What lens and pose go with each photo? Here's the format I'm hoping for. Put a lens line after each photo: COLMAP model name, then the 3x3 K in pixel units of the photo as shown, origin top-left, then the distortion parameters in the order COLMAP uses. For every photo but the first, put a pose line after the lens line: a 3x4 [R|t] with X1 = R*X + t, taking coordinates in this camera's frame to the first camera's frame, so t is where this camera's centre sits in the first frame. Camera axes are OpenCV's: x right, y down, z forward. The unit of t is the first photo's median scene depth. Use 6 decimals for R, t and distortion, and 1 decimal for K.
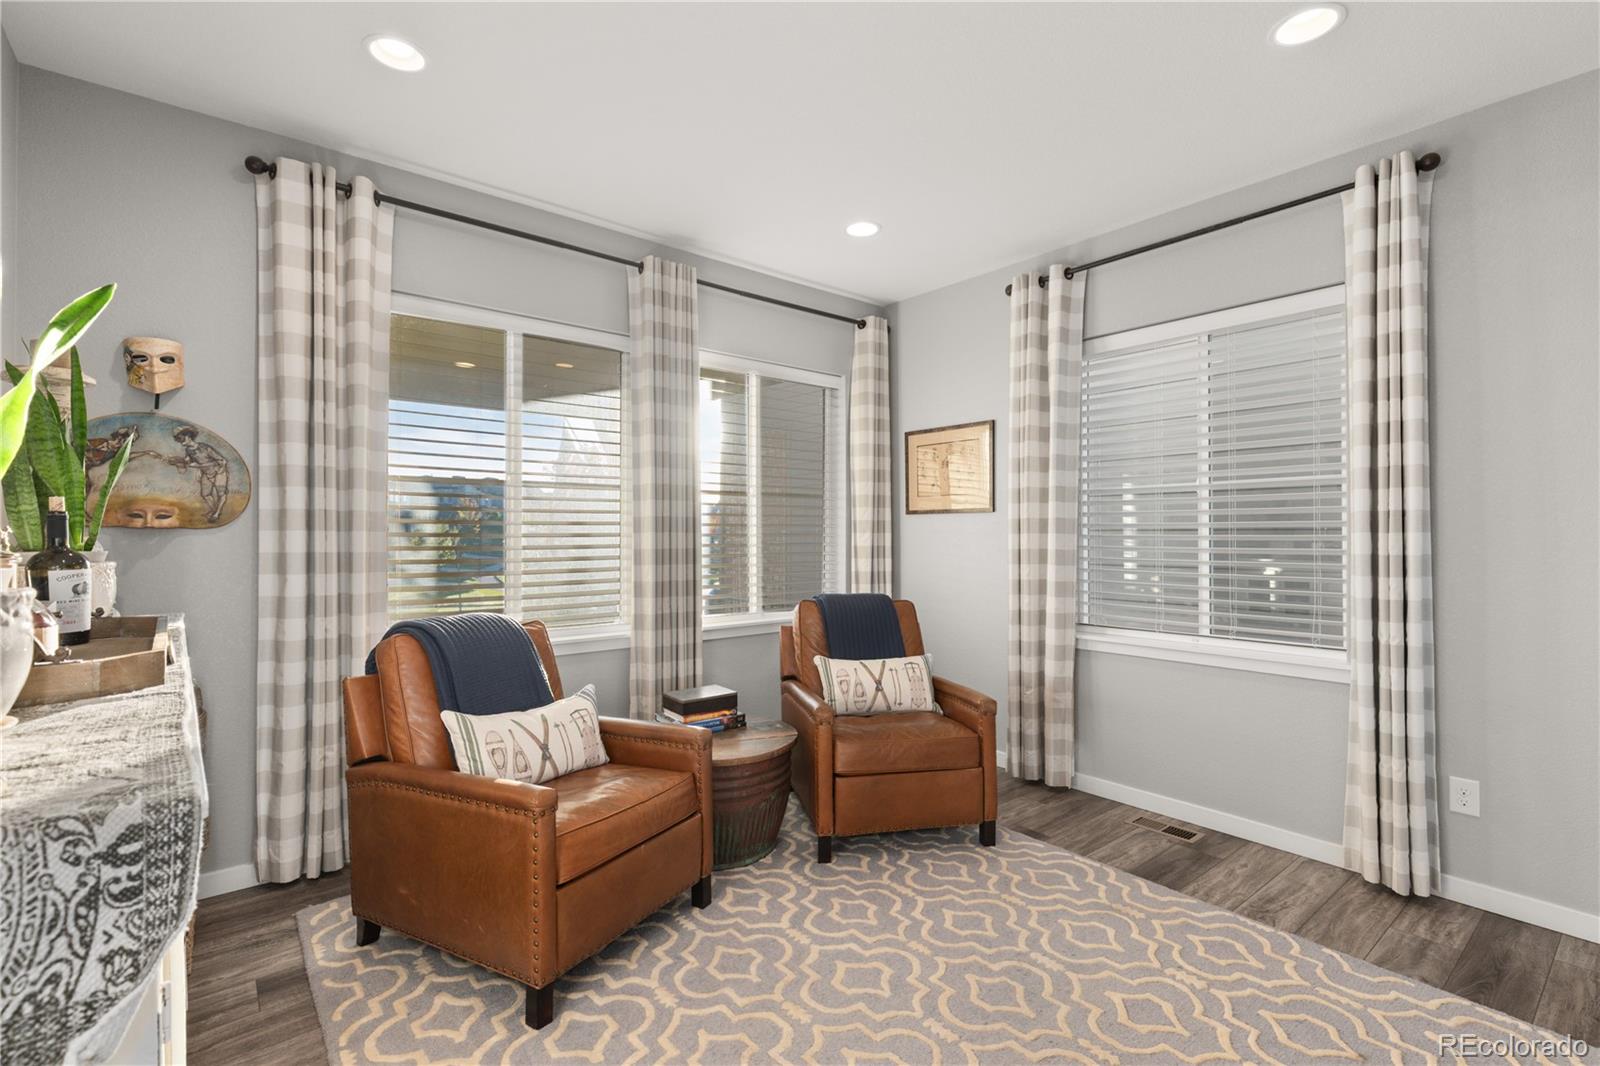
lens RADIAL K [[728.6, 0, 801.4], [0, 728.6, 527.0], [0, 0, 1]] dist [0.006418, 0.001018]
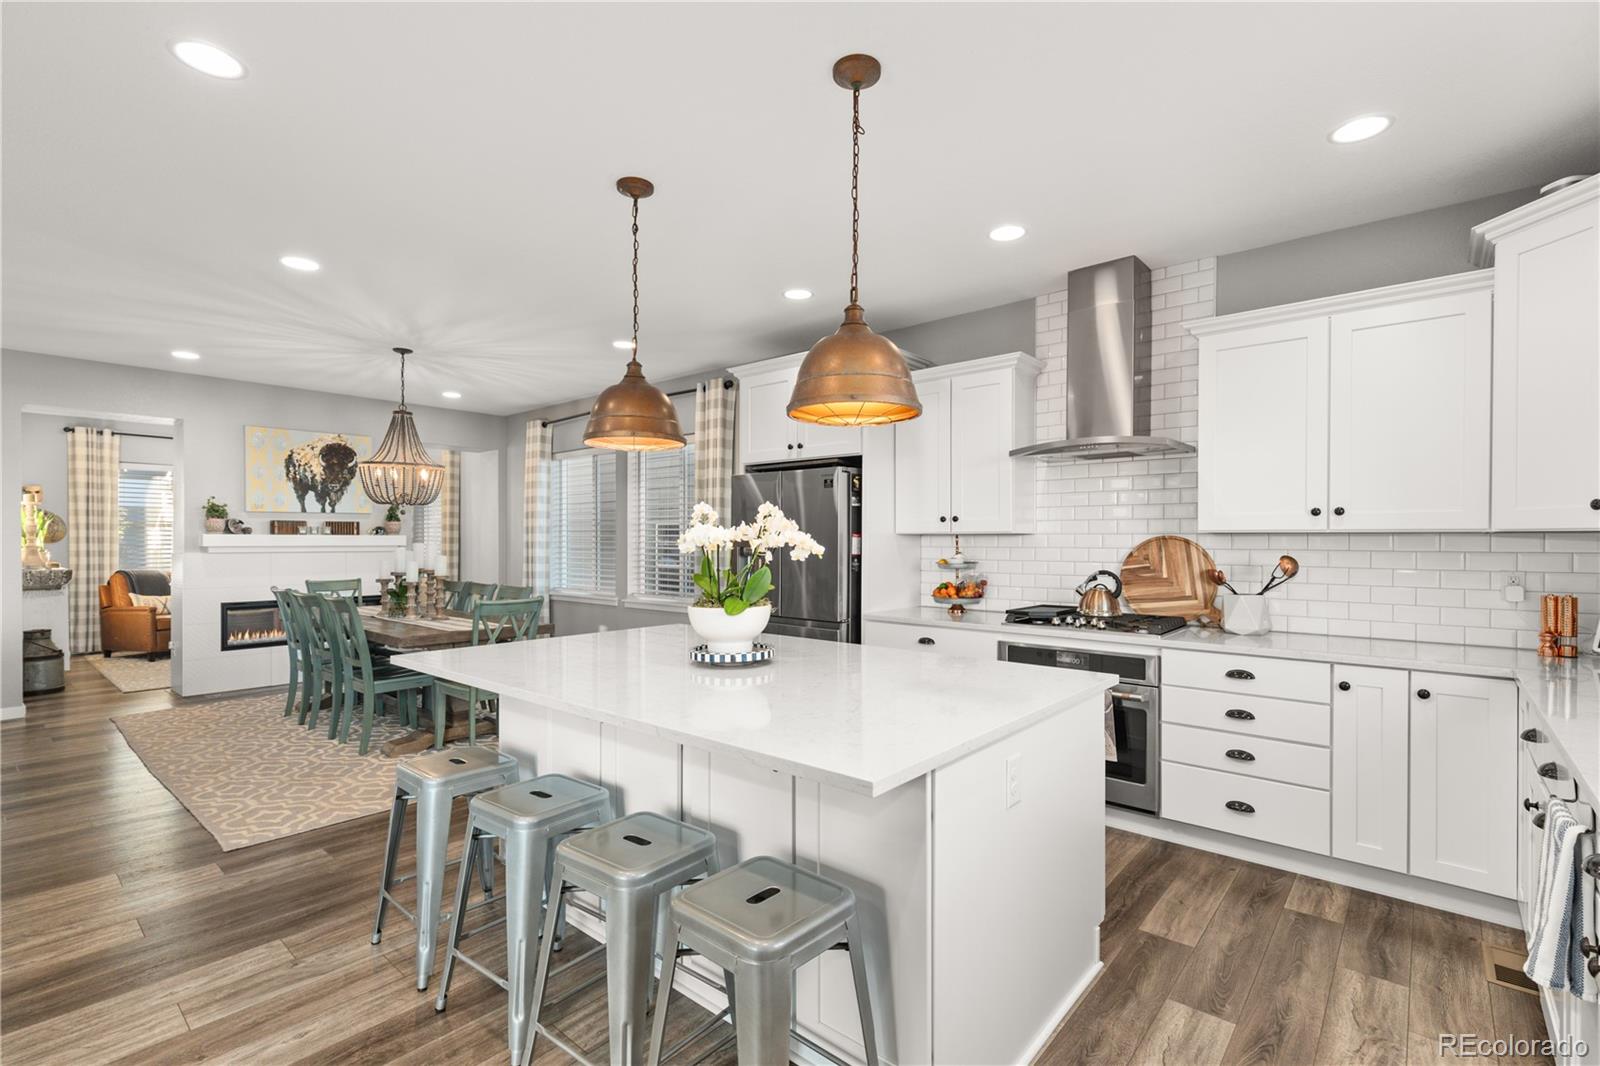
lens RADIAL K [[728.6, 0, 805.9], [0, 728.6, 543.6], [0, 0, 1]] dist [0.006418, 0.001018]
pose [[0.987115, -0.003102, 0.159979, 1.910377], [0.001726, 0.999960, 0.008740, -0.017128], [-0.160000, -0.008351, 0.987082, -2.664870]]
